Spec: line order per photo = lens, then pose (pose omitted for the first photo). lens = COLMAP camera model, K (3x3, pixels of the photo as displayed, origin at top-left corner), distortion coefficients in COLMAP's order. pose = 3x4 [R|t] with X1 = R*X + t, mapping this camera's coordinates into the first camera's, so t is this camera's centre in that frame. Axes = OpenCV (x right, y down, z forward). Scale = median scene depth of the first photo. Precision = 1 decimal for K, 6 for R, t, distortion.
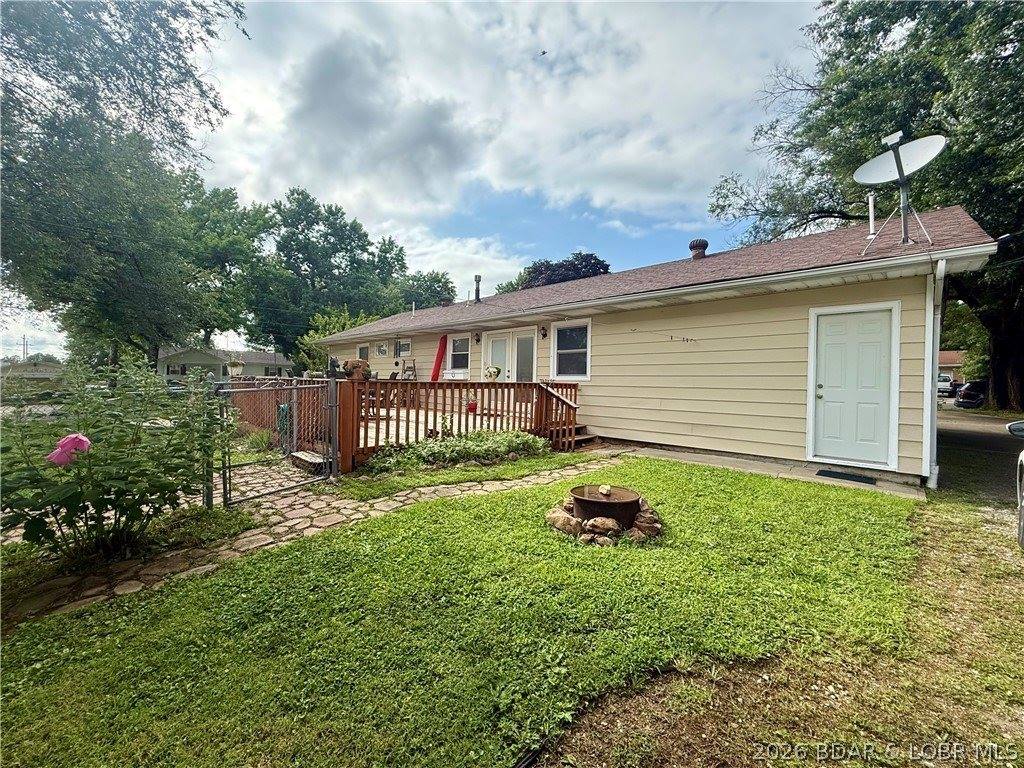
lens RADIAL K [[408.5, 0, 510.3], [0, 408.5, 381.4], [0, 0, 1]] dist [-0.000286, -0.000057]
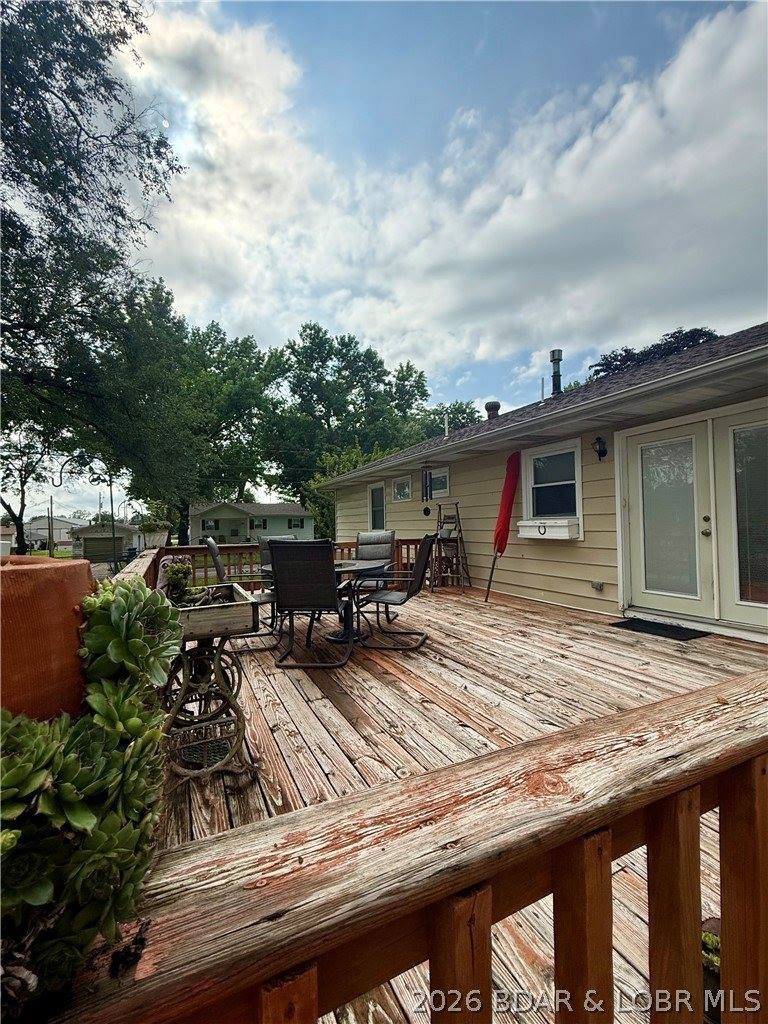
lens RADIAL K [[433.3, 0, 386.0], [0, 433.3, 513.3], [0, 0, 1]] dist [-0.003114, -0.000193]
pose [[0.938790, -0.044903, -0.341551, -0.044163], [0.035976, 0.998826, -0.032429, -0.008090], [0.342607, 0.018156, 0.939304, 0.145235]]
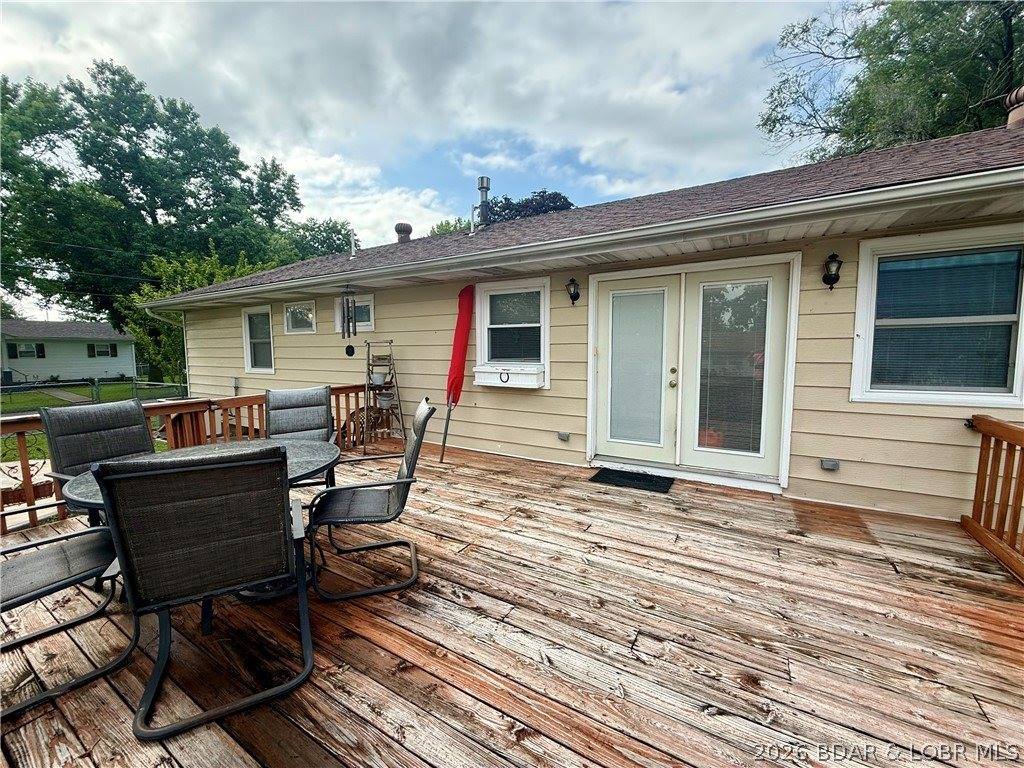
lens RADIAL K [[408.5, 0, 509.2], [0, 408.5, 383.2], [0, 0, 1]] dist [-0.000286, -0.000057]
pose [[0.973026, -0.044525, 0.226357, -0.075379], [0.024537, 0.995607, 0.090360, -0.015557], [-0.229385, -0.082369, 0.969844, 0.185871]]
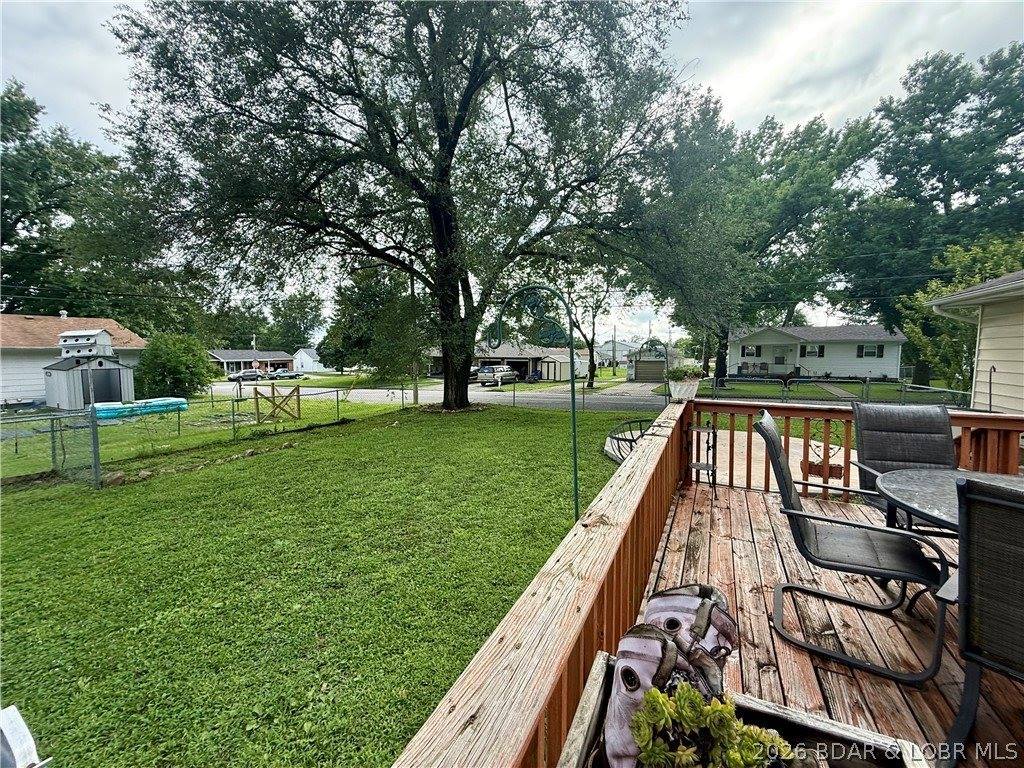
lens RADIAL K [[408.5, 0, 508.7], [0, 408.5, 383.5], [0, 0, 1]] dist [-0.000286, -0.000057]
pose [[0.299092, 0.056218, -0.952567, -0.082805], [0.005711, 0.998140, 0.060700, -0.015907], [0.954207, -0.023595, 0.298215, 0.184101]]
